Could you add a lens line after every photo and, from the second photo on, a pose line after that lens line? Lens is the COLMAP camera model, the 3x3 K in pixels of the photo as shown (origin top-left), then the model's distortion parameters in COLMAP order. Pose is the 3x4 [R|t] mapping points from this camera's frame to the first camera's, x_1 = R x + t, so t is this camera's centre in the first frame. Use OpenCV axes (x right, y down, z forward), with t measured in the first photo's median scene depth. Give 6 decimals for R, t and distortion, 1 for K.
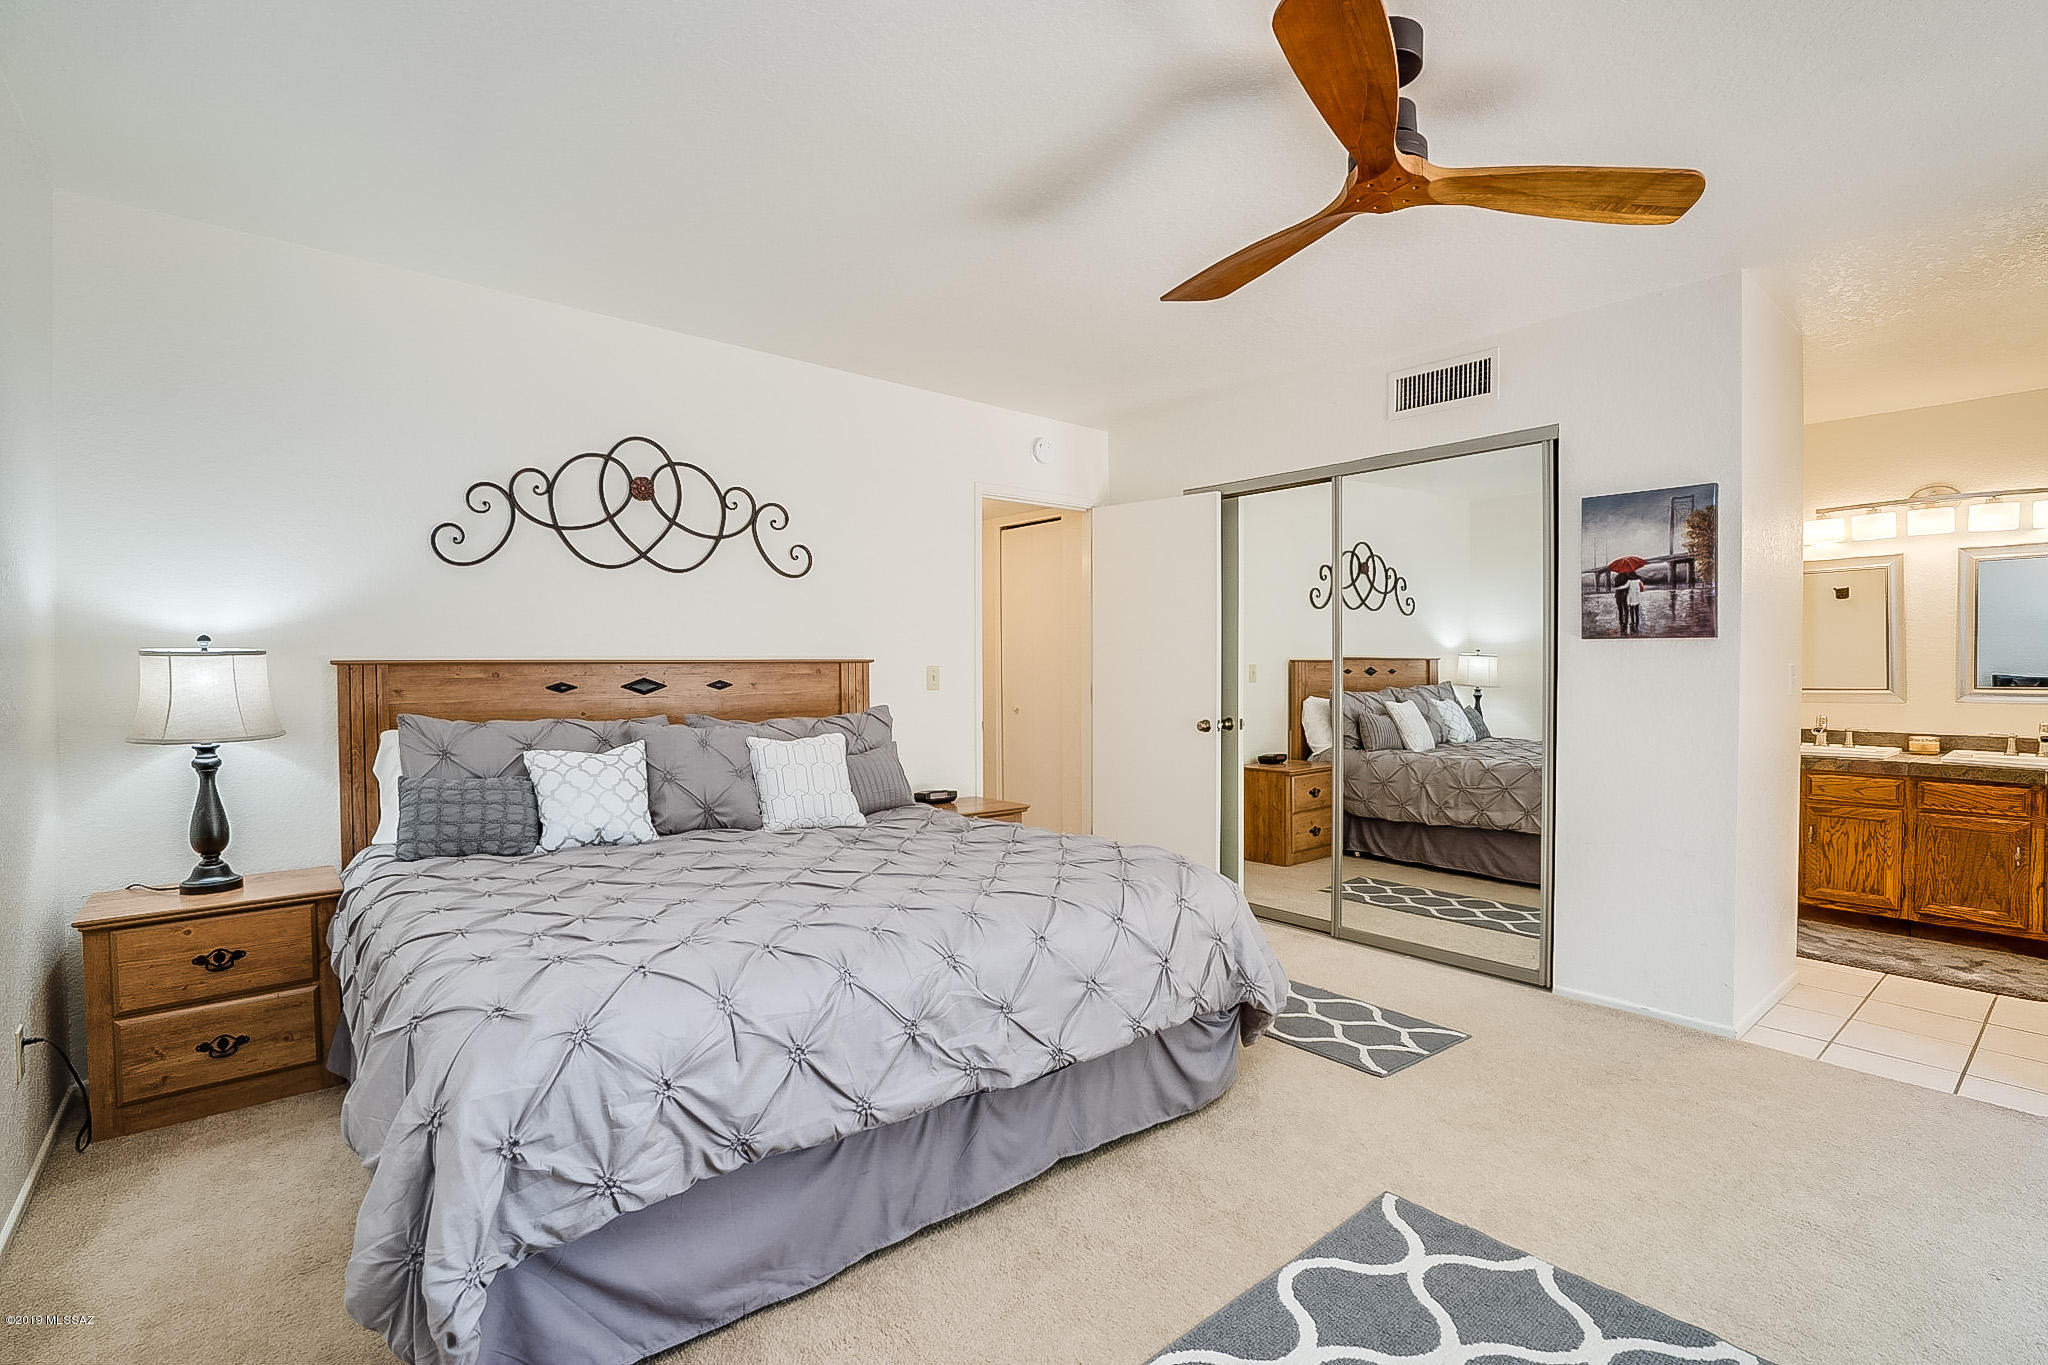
lens RADIAL K [[963.1, 0, 1026.4], [0, 963.1, 681.8], [0, 0, 1]] dist [-0.035061, 0.004261]
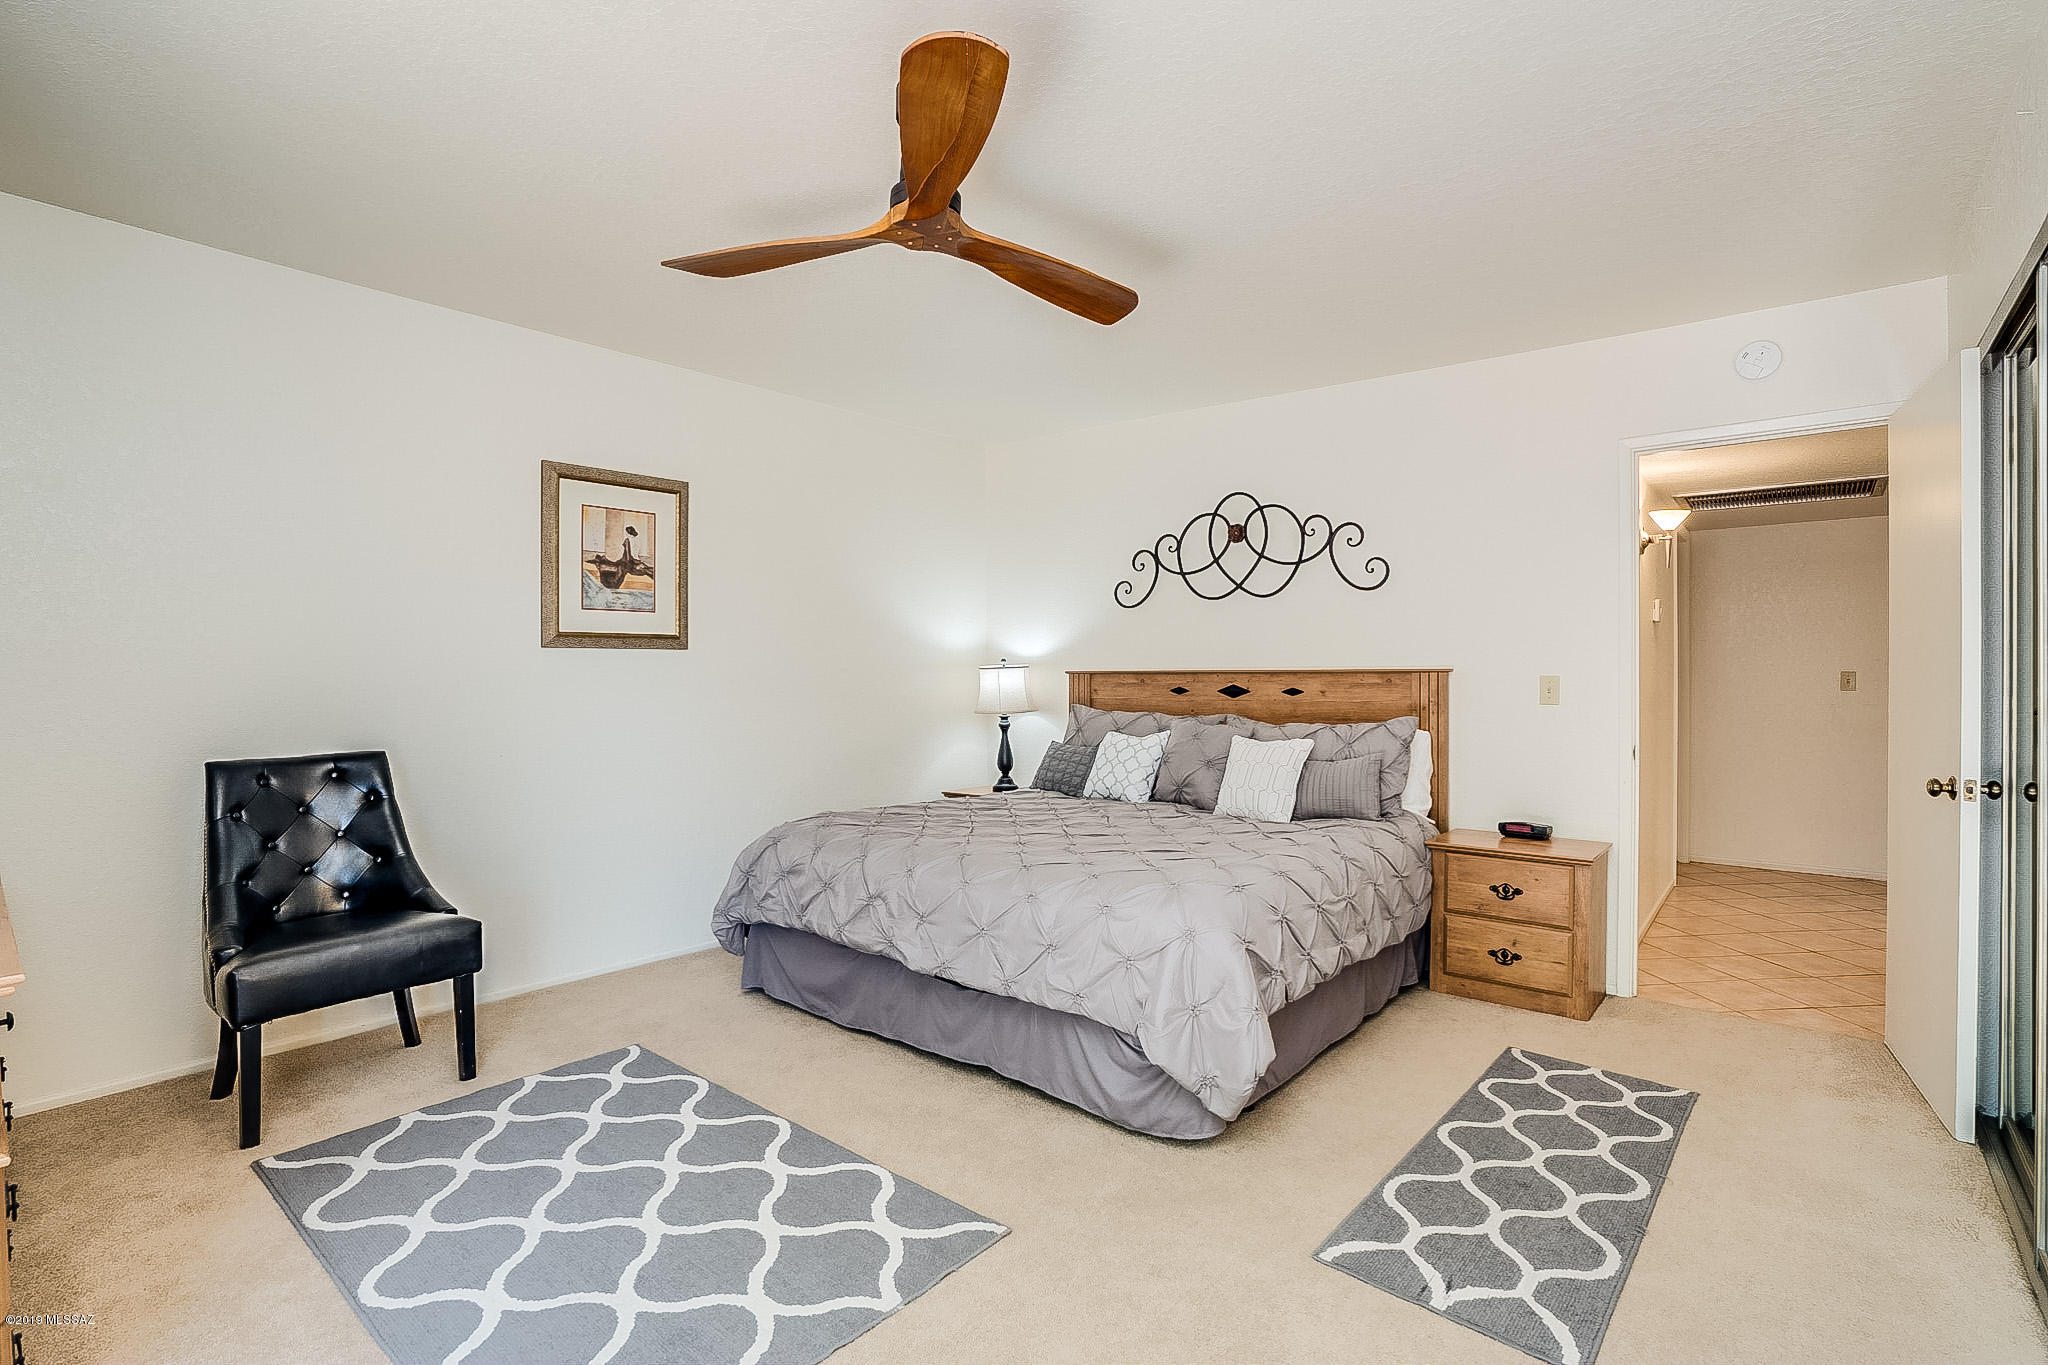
lens RADIAL K [[963.1, 0, 986.8], [0, 963.1, 672.7], [0, 0, 1]] dist [-0.035061, 0.004261]
pose [[0.147964, 0.003074, -0.988988, 0.816690], [-0.016691, 0.999861, 0.000611, -0.015366], [0.988852, 0.016417, 0.147995, 0.507935]]
